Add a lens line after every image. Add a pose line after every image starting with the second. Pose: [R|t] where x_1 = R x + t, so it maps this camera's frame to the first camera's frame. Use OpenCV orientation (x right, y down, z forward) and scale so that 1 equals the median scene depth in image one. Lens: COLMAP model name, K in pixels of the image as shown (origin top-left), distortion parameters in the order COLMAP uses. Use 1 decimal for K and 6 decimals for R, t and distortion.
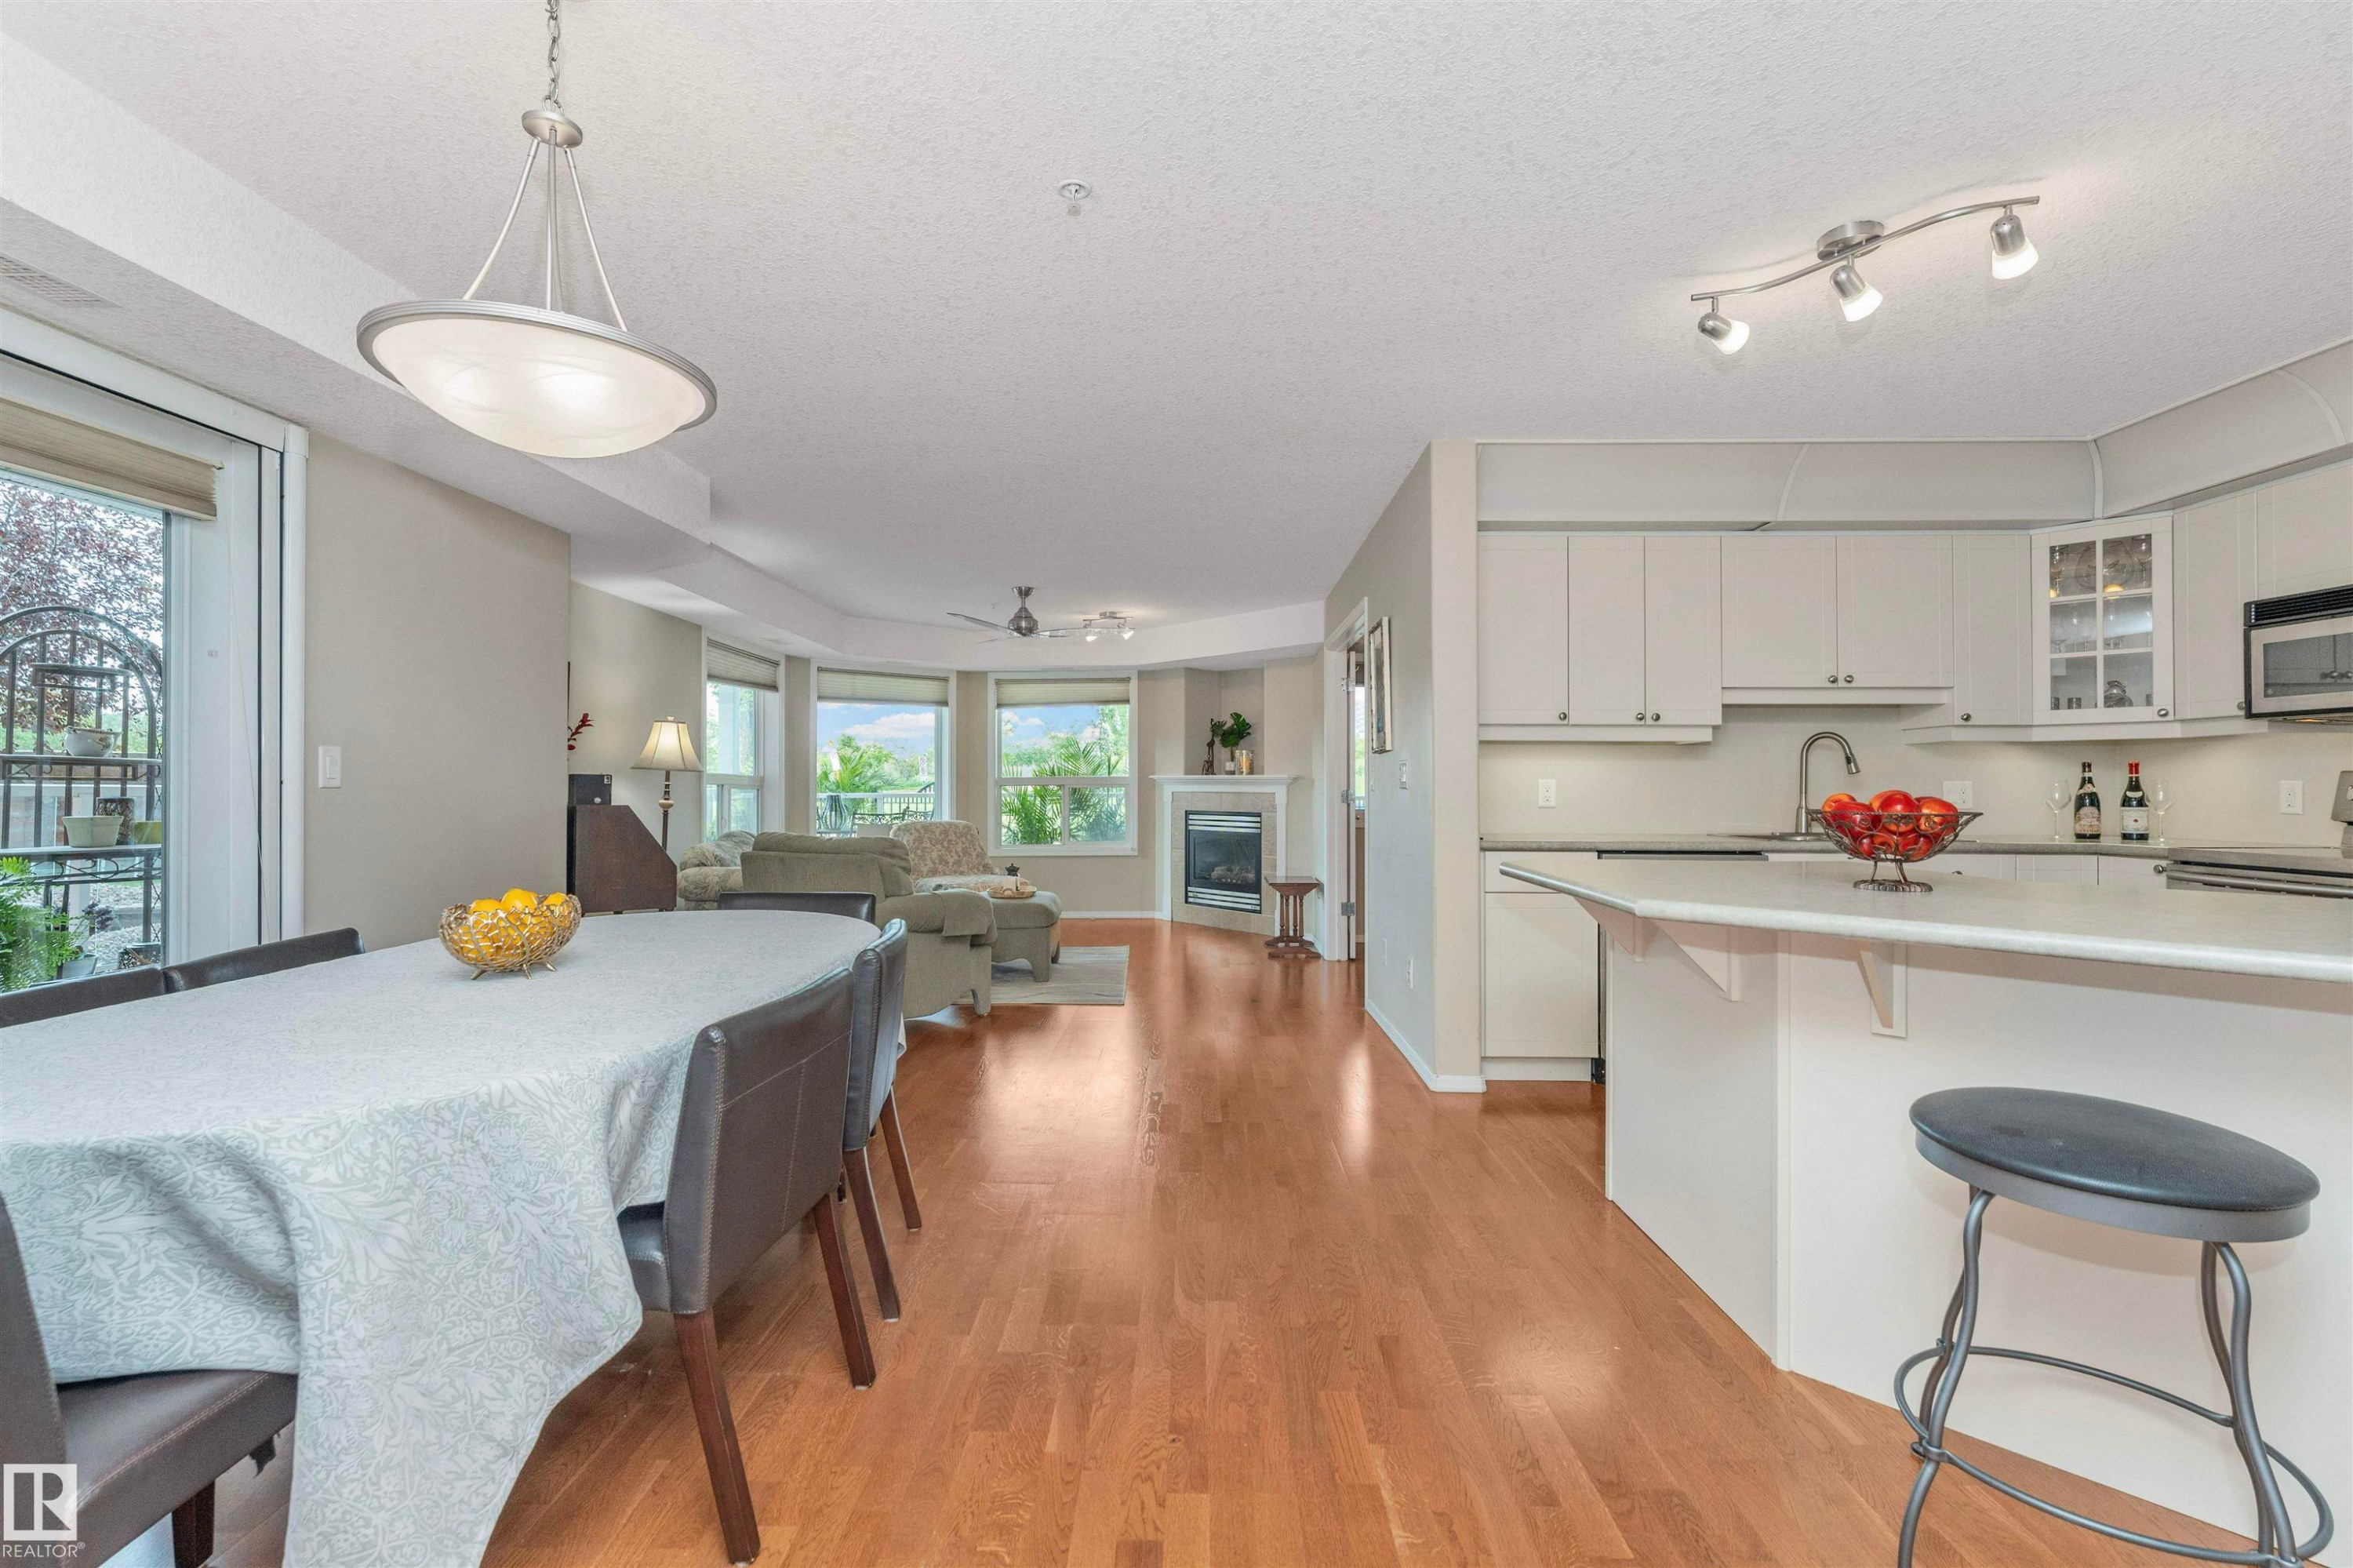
lens RADIAL K [[1014.0, 0, 1168.0], [0, 1014.0, 787.0], [0, 0, 1]] dist [-0.001577, -0.000352]
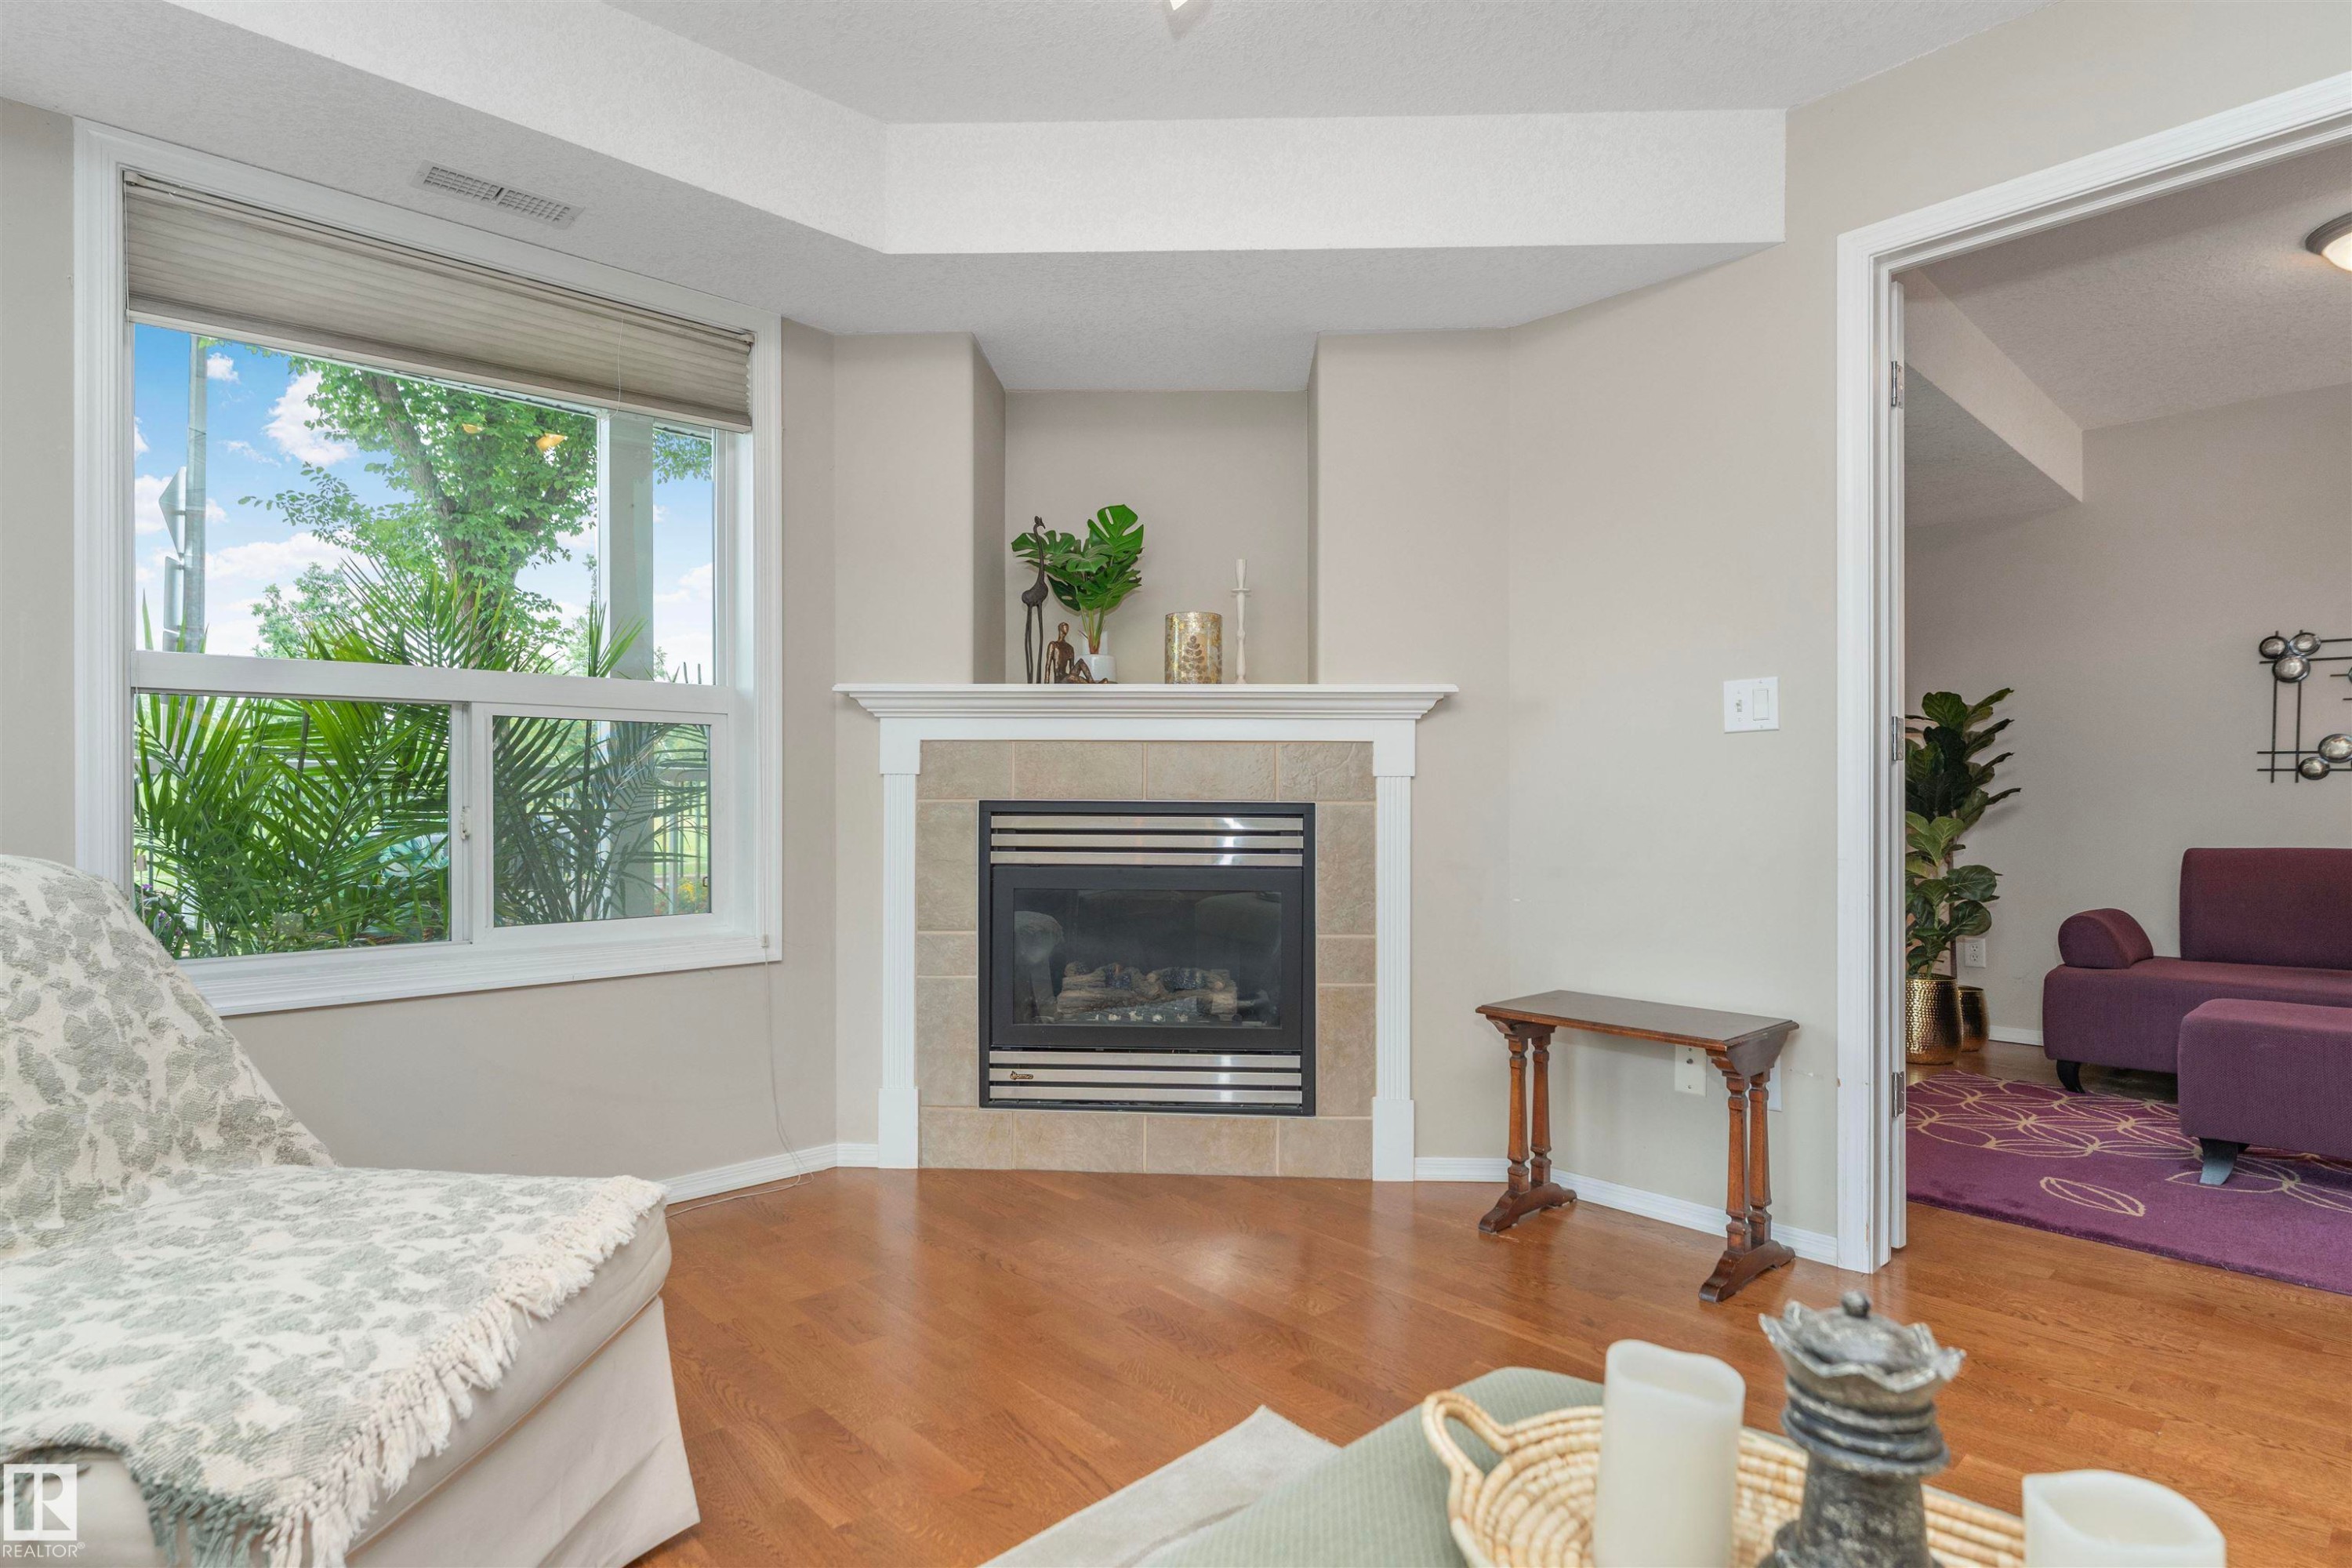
lens RADIAL K [[1211.0, 0, 1169.8], [0, 1211.0, 806.0], [0, 0, 1]] dist [0.001062, -0.000727]
pose [[0.718270, 0.001196, 0.695763, -0.196573], [-0.003353, 0.999993, 0.001743, 0.024032], [-0.695756, -0.003585, 0.718269, 0.705328]]
